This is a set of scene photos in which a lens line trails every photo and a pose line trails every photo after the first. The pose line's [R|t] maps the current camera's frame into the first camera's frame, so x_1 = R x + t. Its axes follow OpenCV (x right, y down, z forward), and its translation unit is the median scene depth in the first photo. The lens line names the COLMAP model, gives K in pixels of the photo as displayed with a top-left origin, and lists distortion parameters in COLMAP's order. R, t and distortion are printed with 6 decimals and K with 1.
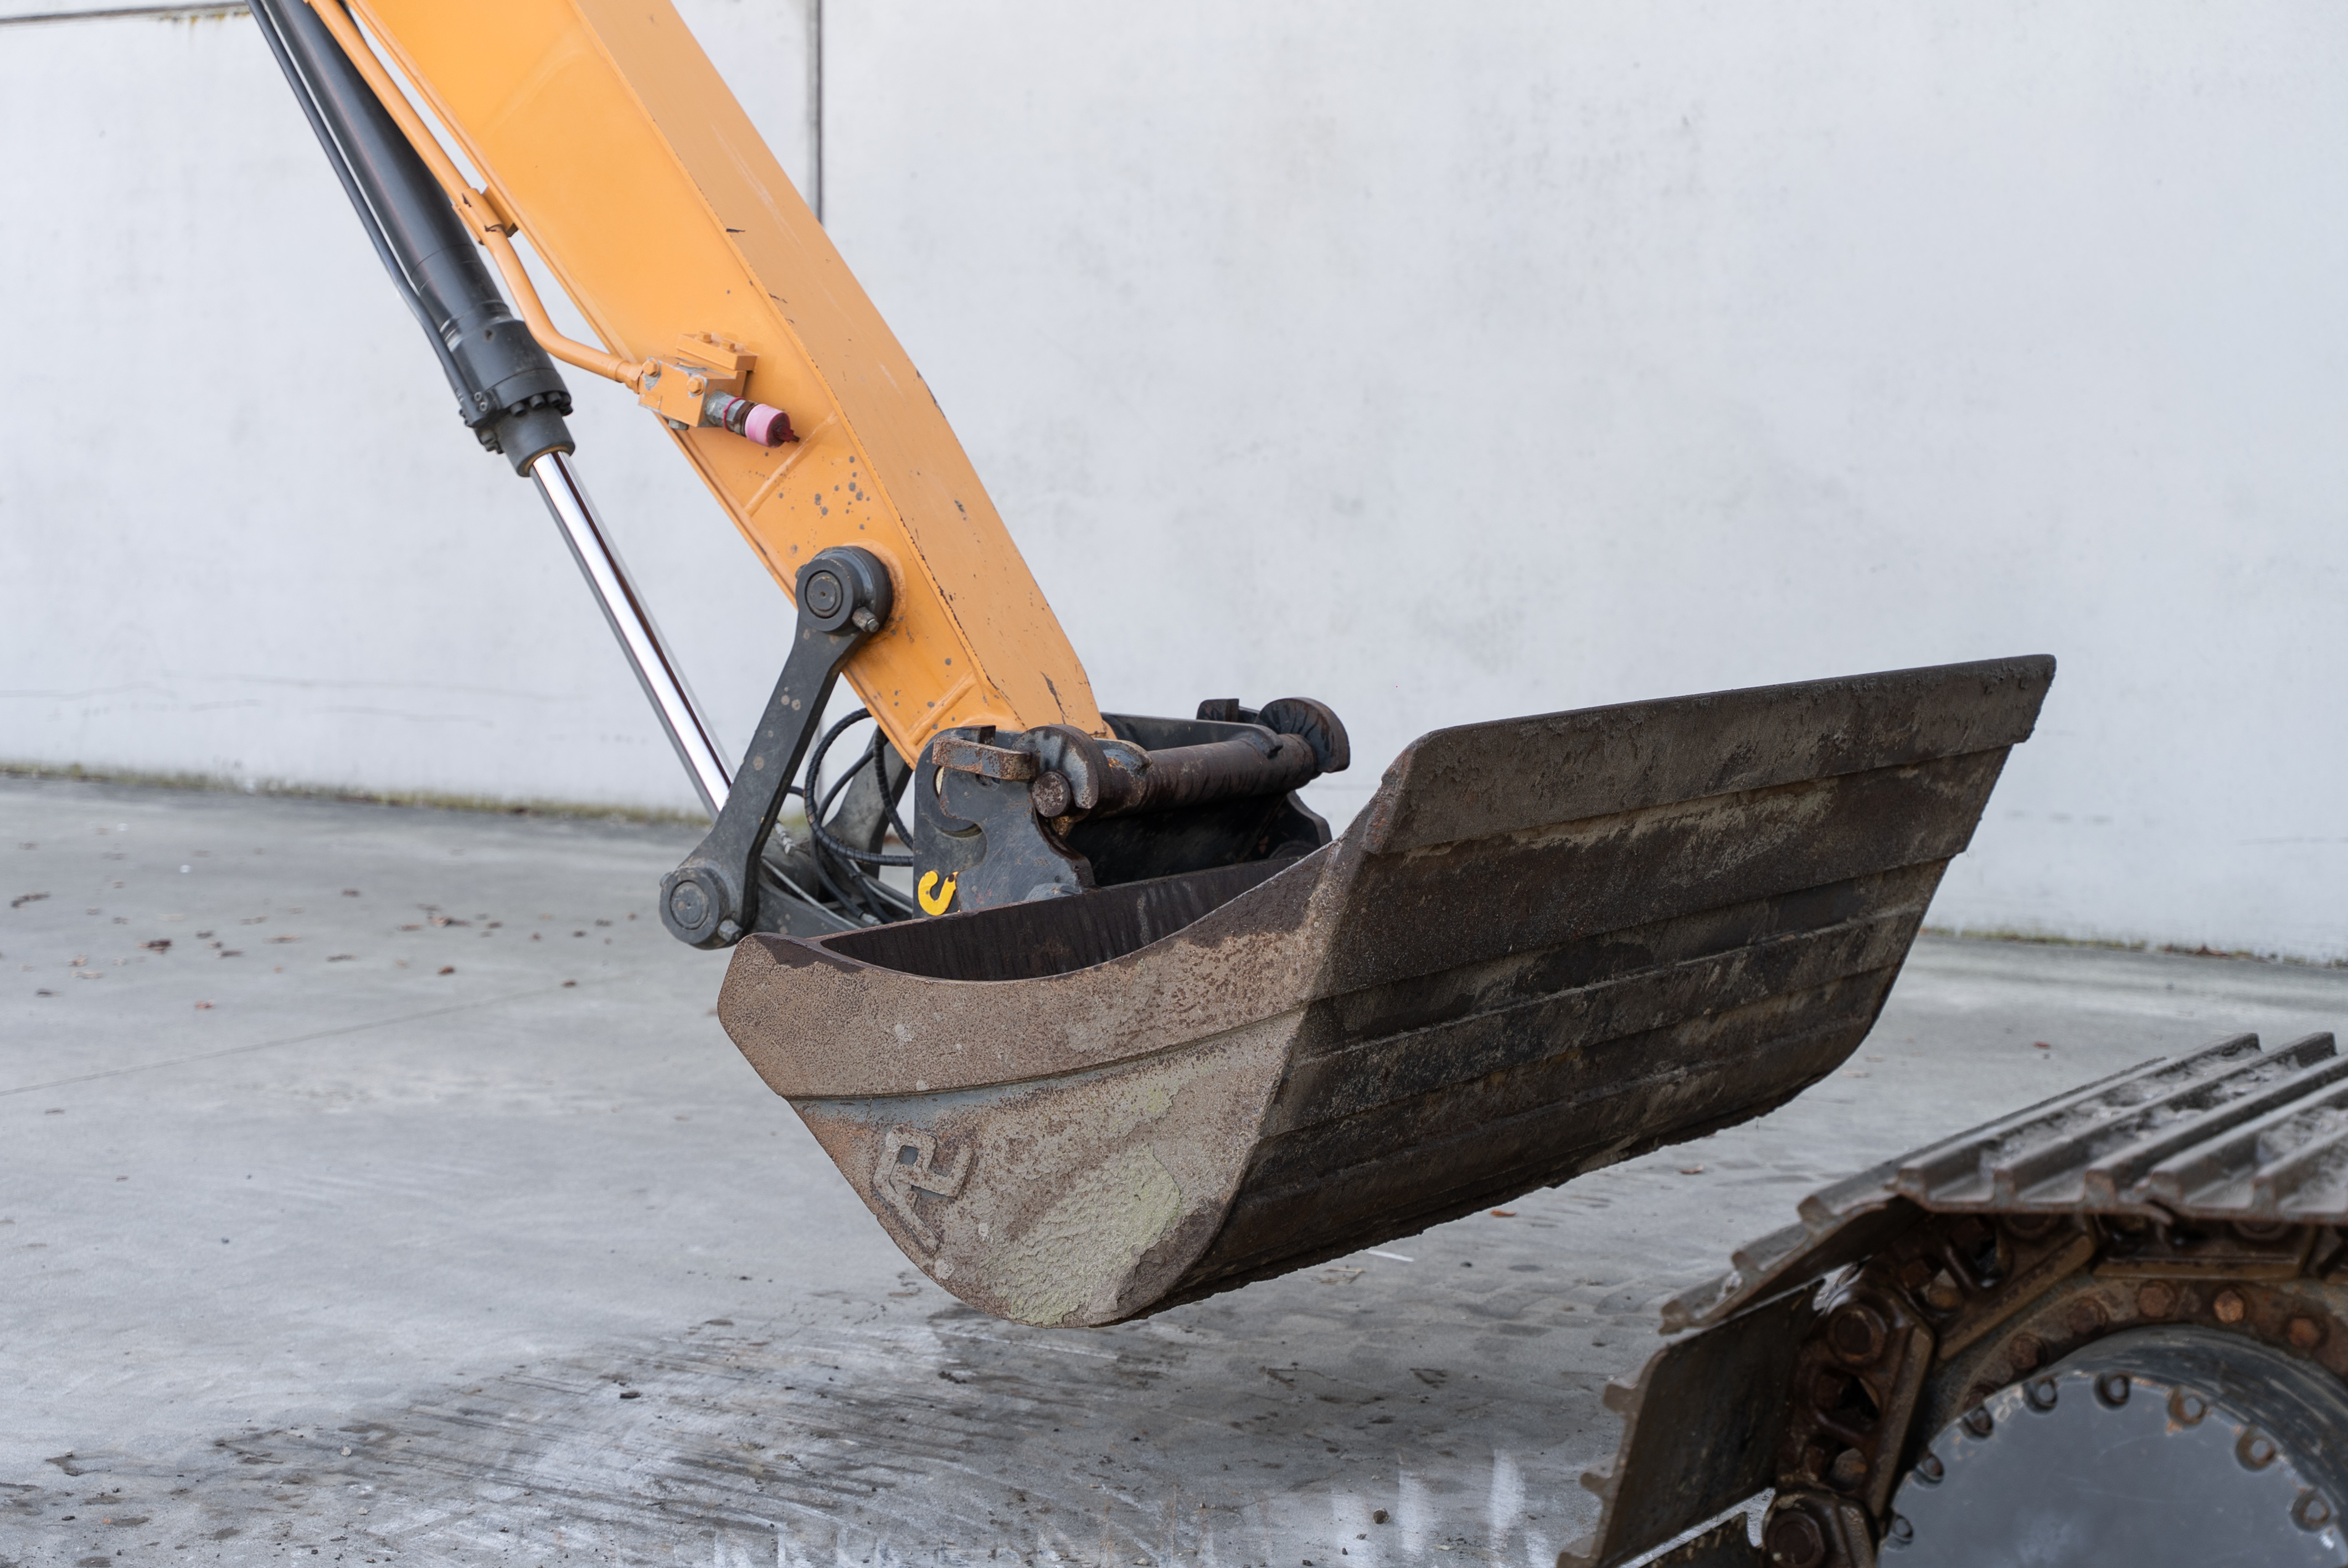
lens RADIAL K [[3997.3, 0, 1175.9], [0, 3997.3, 780.1], [0, 0, 1]] dist [0.031344, 0.000000]
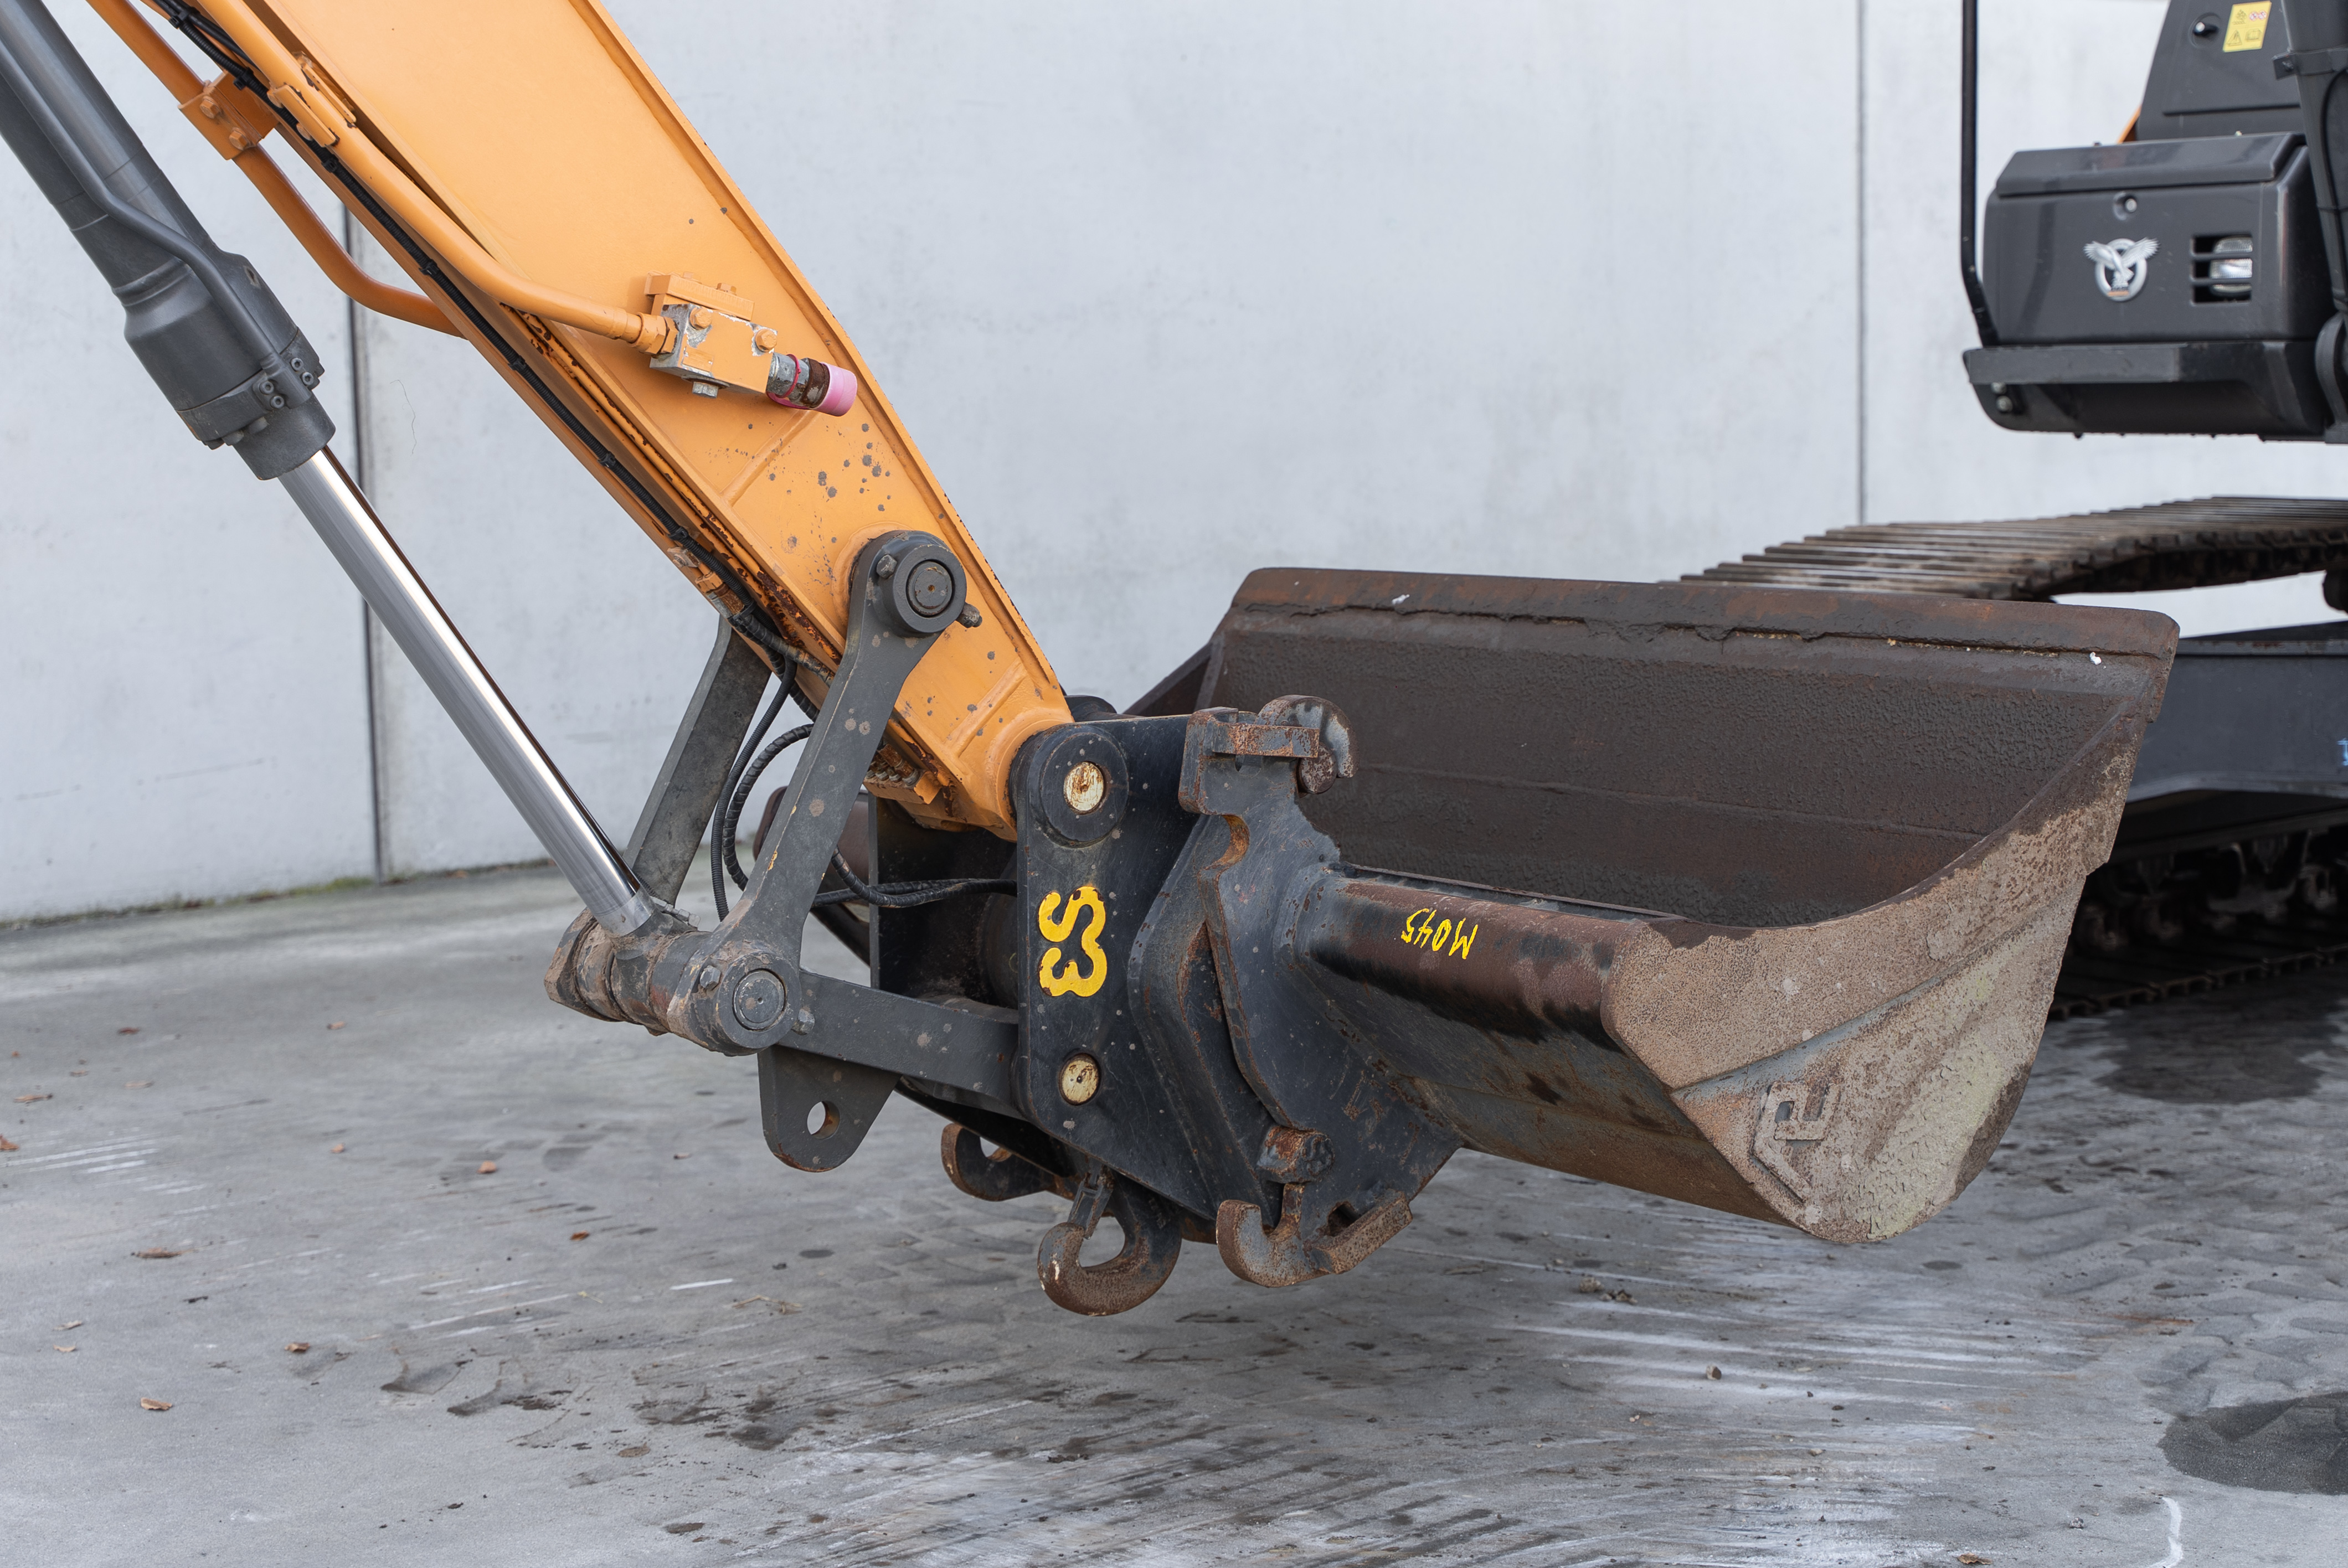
lens RADIAL K [[3609.0, 0, 1174.7], [0, 3609.0, 789.1], [0, 0, 1]] dist [0.013197, 0.000000]
pose [[0.320478, -0.124123, 0.939089, -0.943082], [0.109473, 0.989588, 0.093438, -0.083946], [-0.940909, 0.072860, 0.330729, 0.847977]]
